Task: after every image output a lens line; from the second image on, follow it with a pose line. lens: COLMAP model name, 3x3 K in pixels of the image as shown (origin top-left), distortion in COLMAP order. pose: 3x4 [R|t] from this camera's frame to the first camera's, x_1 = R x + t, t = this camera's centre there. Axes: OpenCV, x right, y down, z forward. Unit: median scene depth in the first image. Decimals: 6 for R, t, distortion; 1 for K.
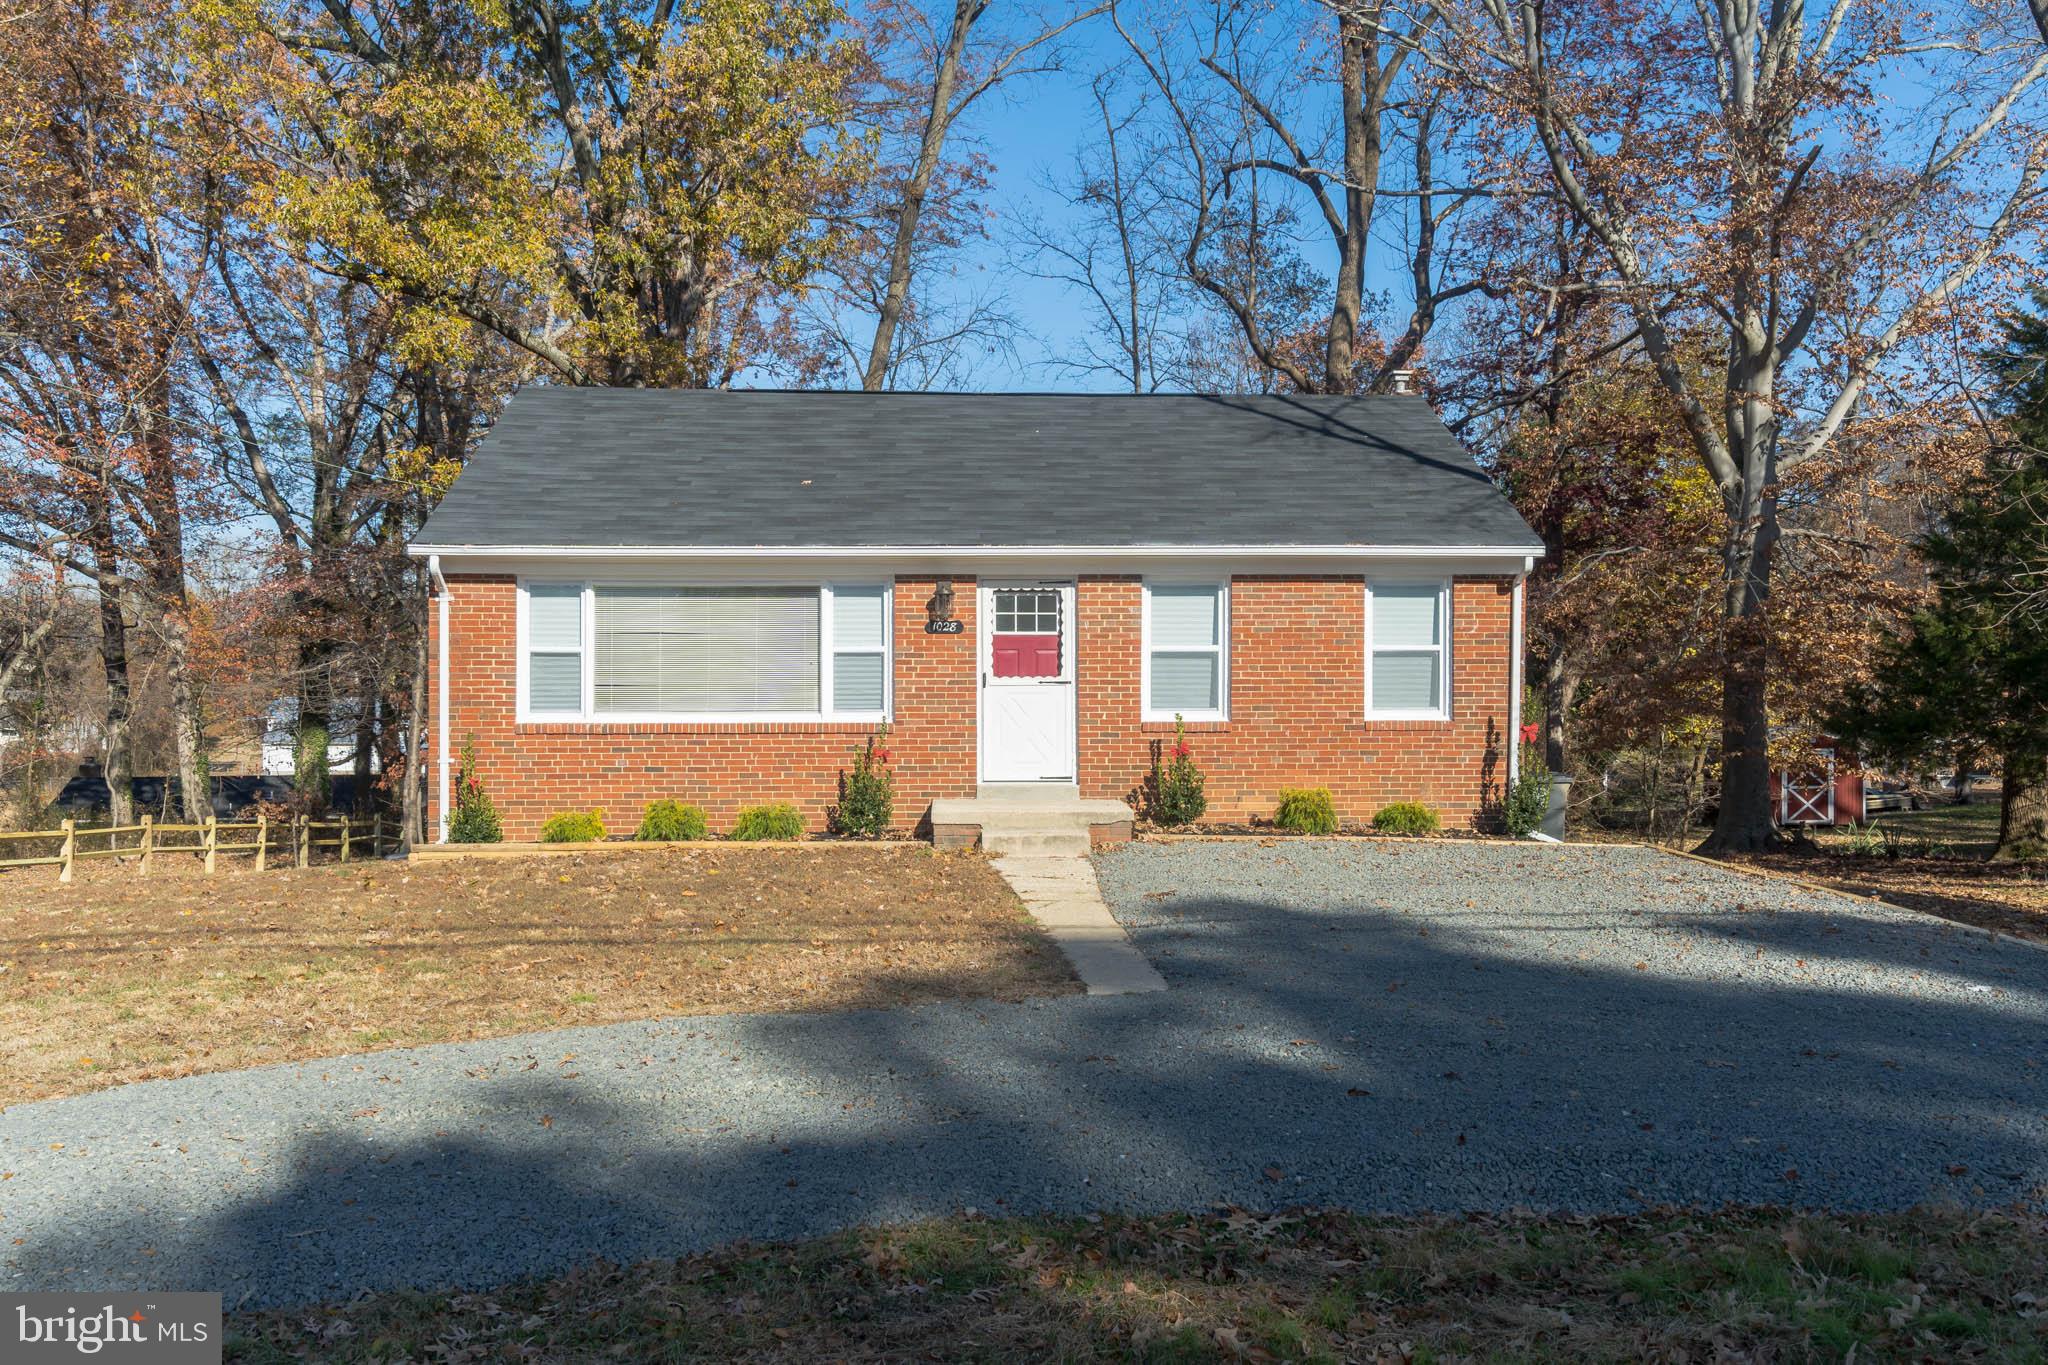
lens RADIAL K [[1671.6, 0, 1013.1], [0, 1671.6, 699.1], [0, 0, 1]] dist [0.010601, -0.007119]
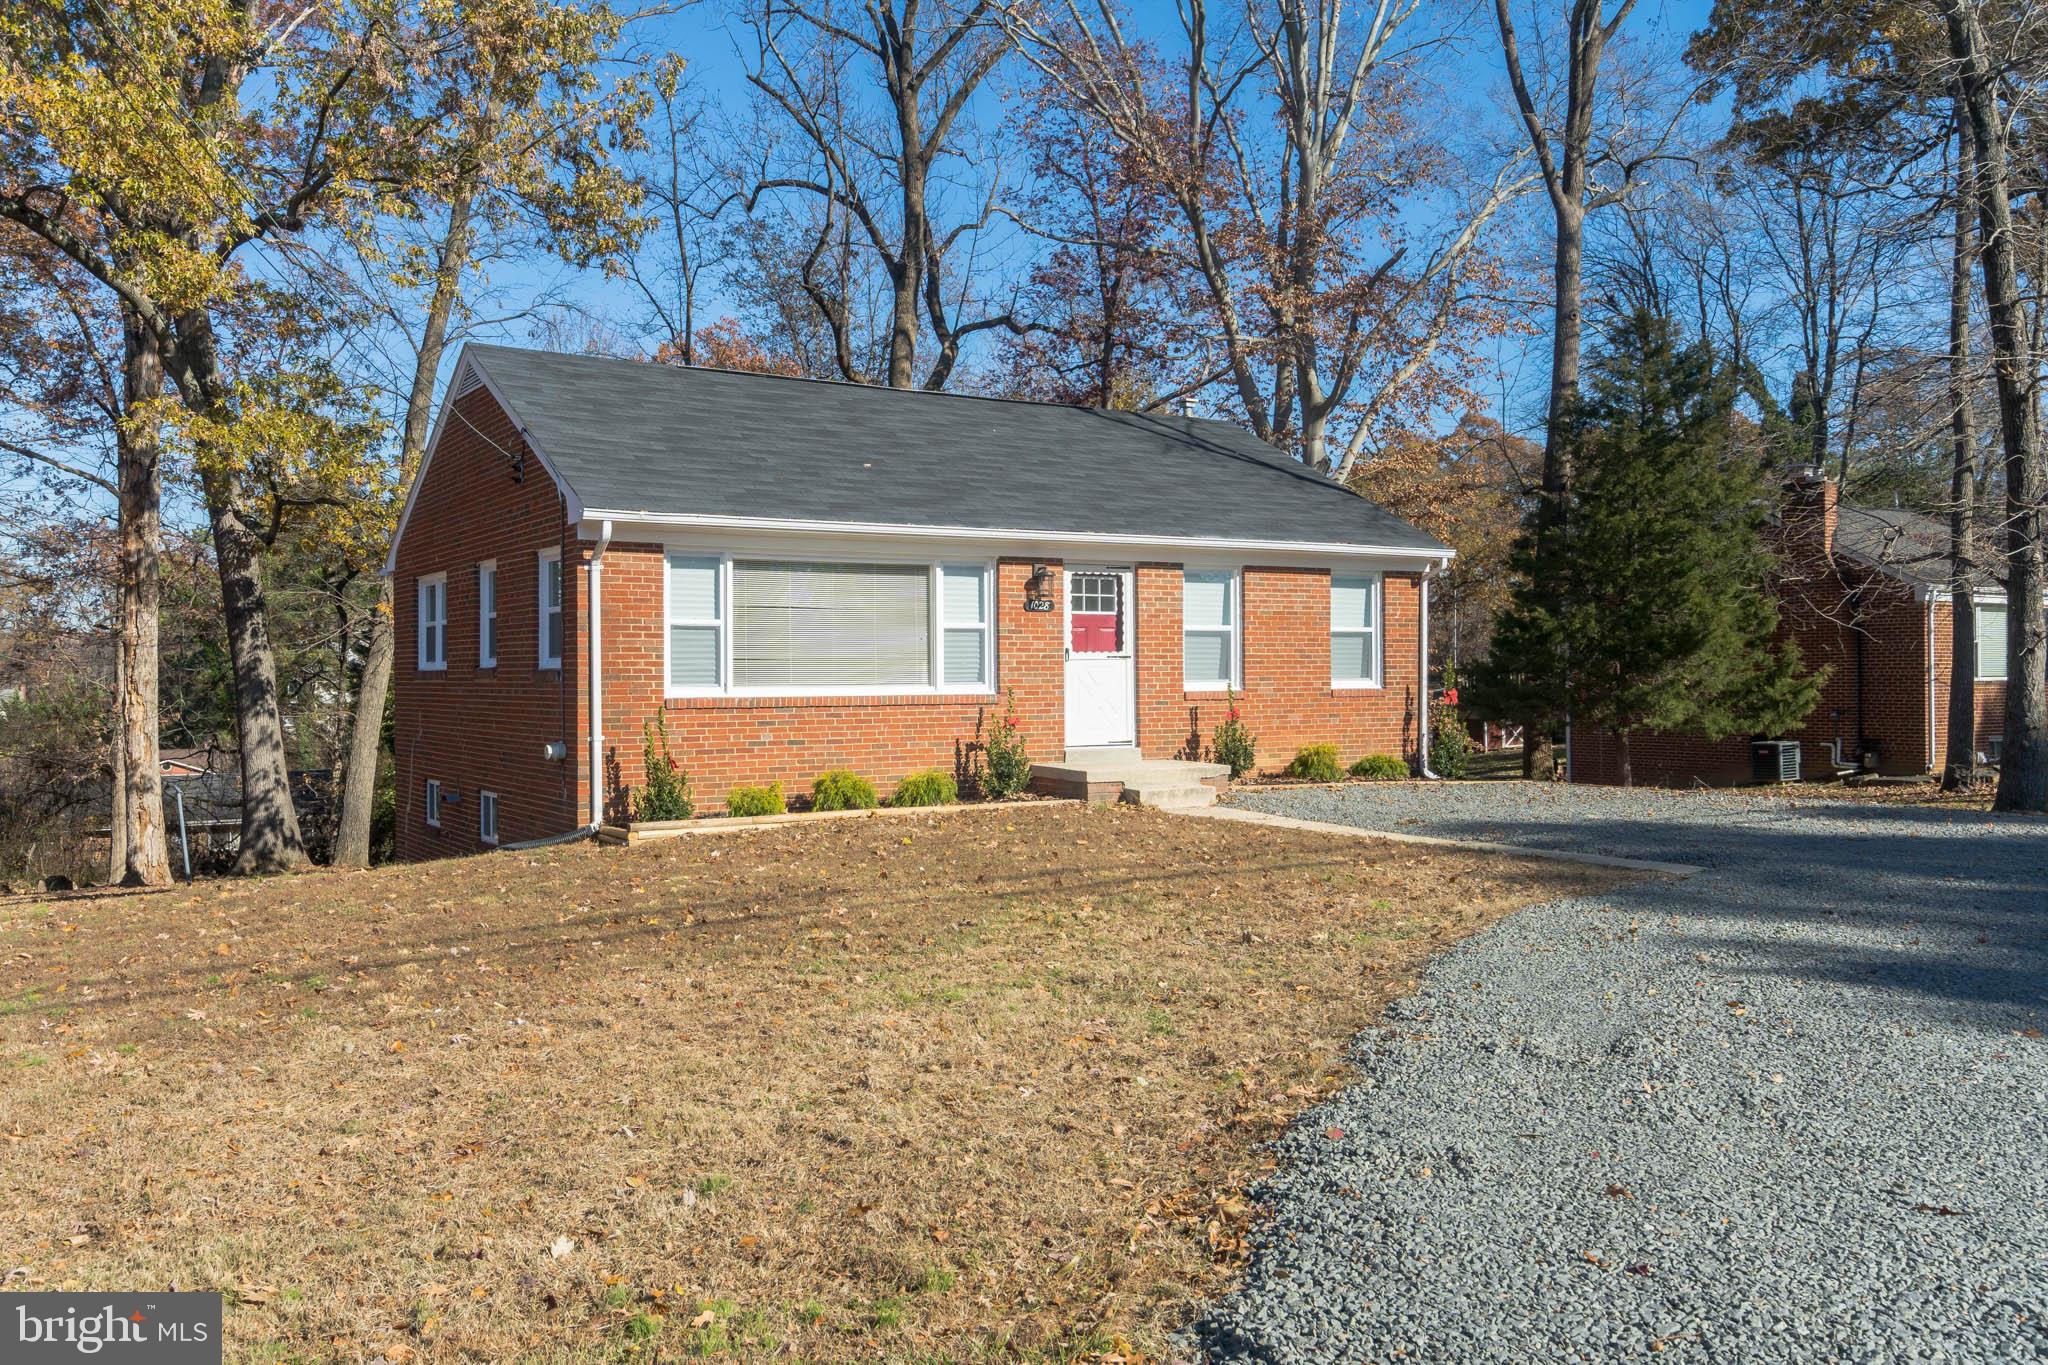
lens RADIAL K [[1671.6, 0, 1018.5], [0, 1671.6, 674.0], [0, 0, 1]] dist [0.010601, -0.007119]
pose [[0.866986, -0.003746, 0.498318, -0.594062], [0.014438, 0.999741, -0.017604, 0.020360], [-0.498123, 0.022457, 0.866816, 0.059772]]
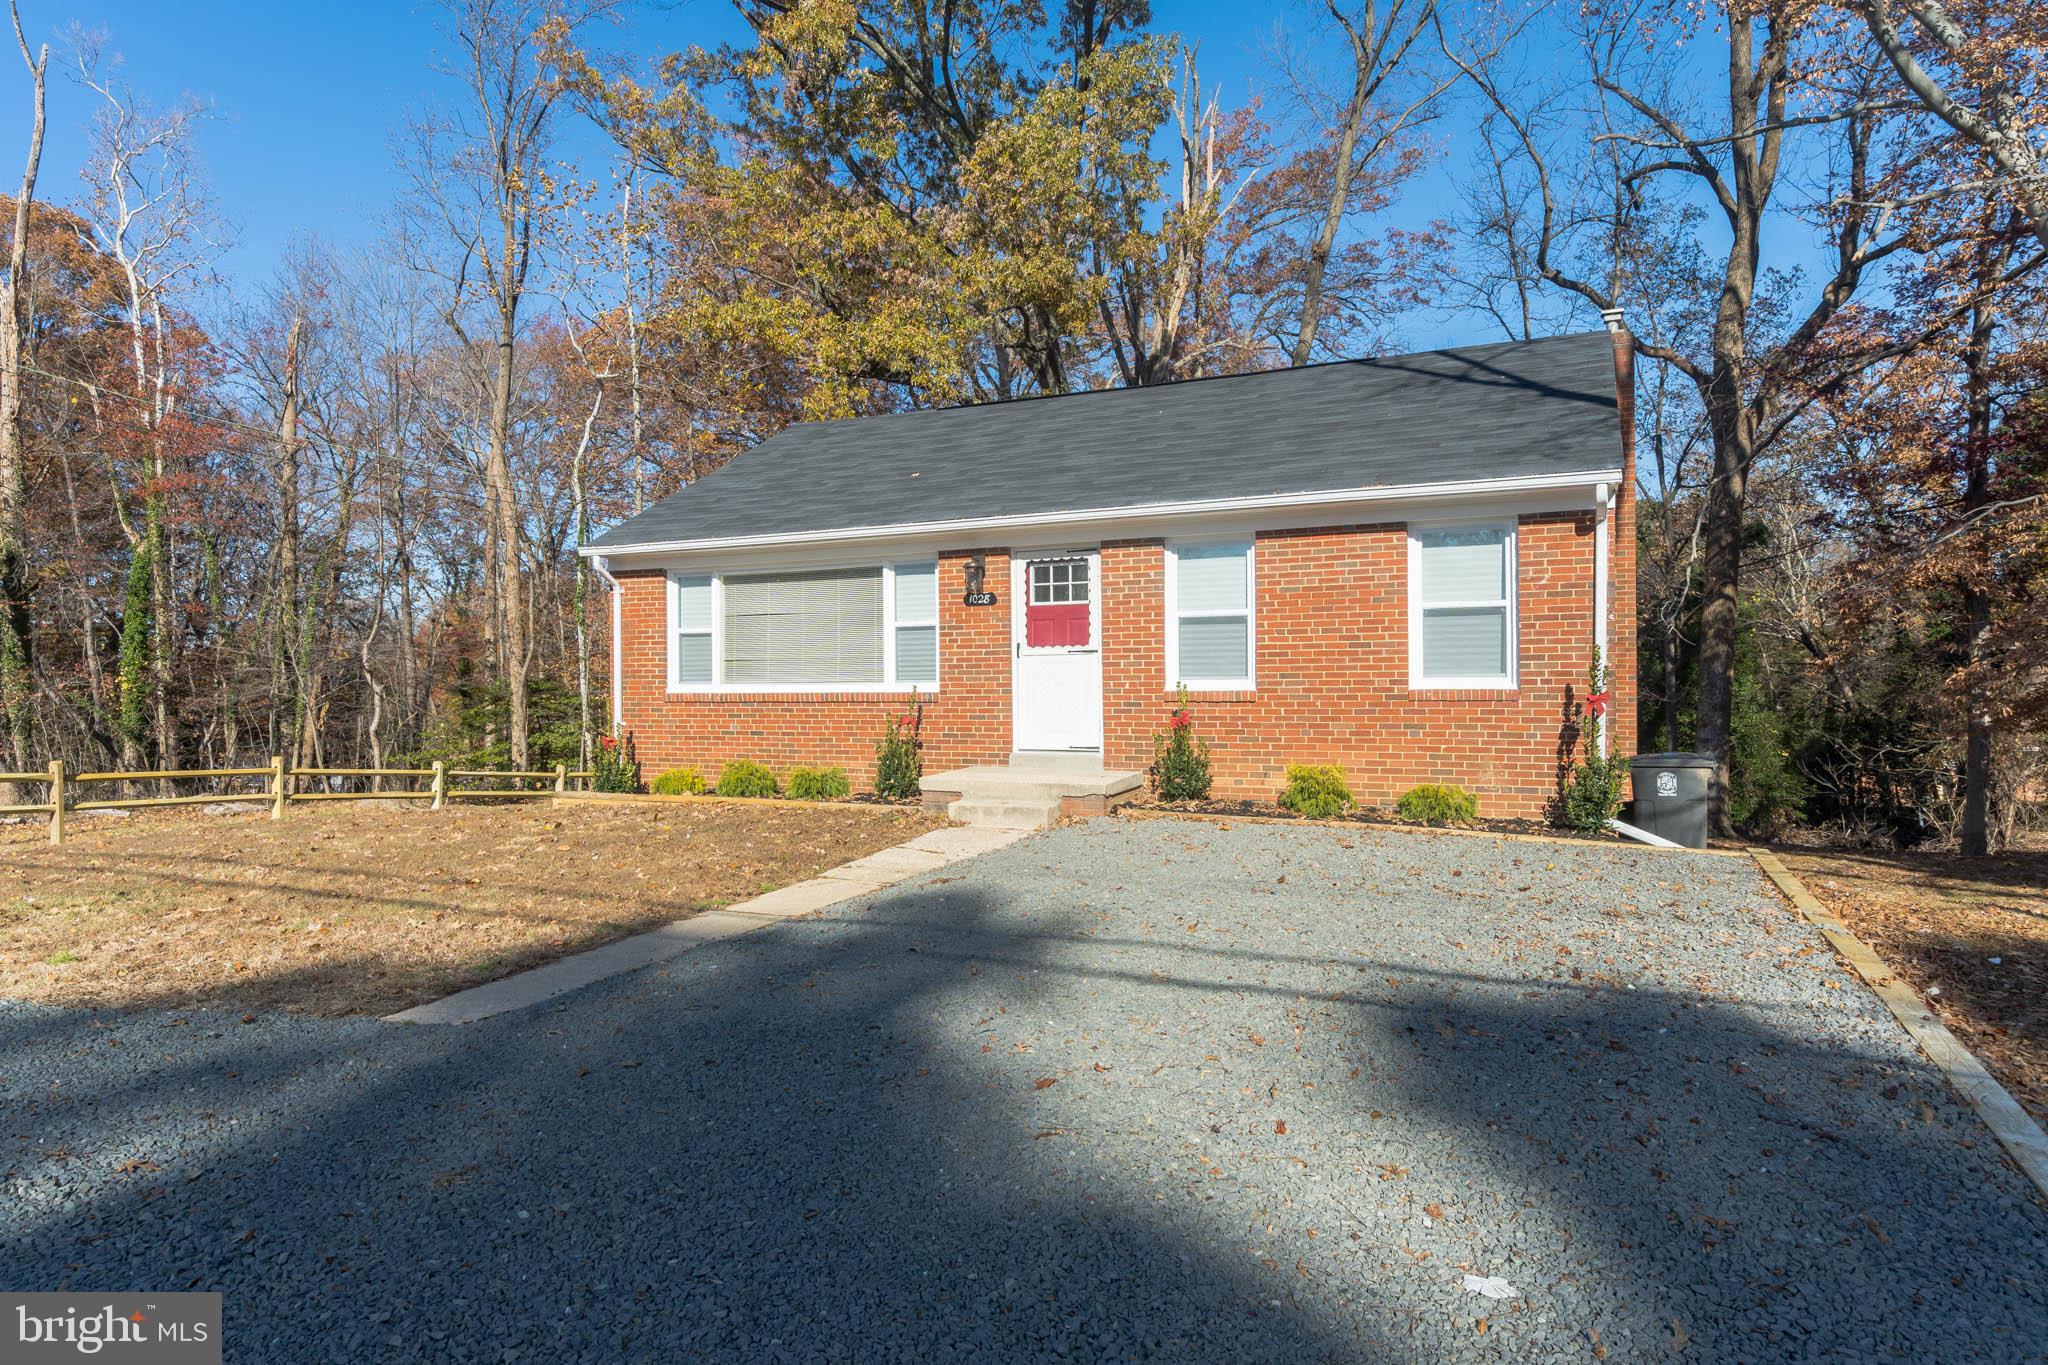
lens RADIAL K [[1197.6, 0, 1015.7], [0, 1197.6, 675.7], [0, 0, 1]] dist [0.002611, 0.002716]
pose [[0.884471, -0.007769, -0.466531, 0.321116], [0.002305, 0.999922, -0.012282, 0.012999], [0.466590, 0.009787, 0.884419, 0.354505]]
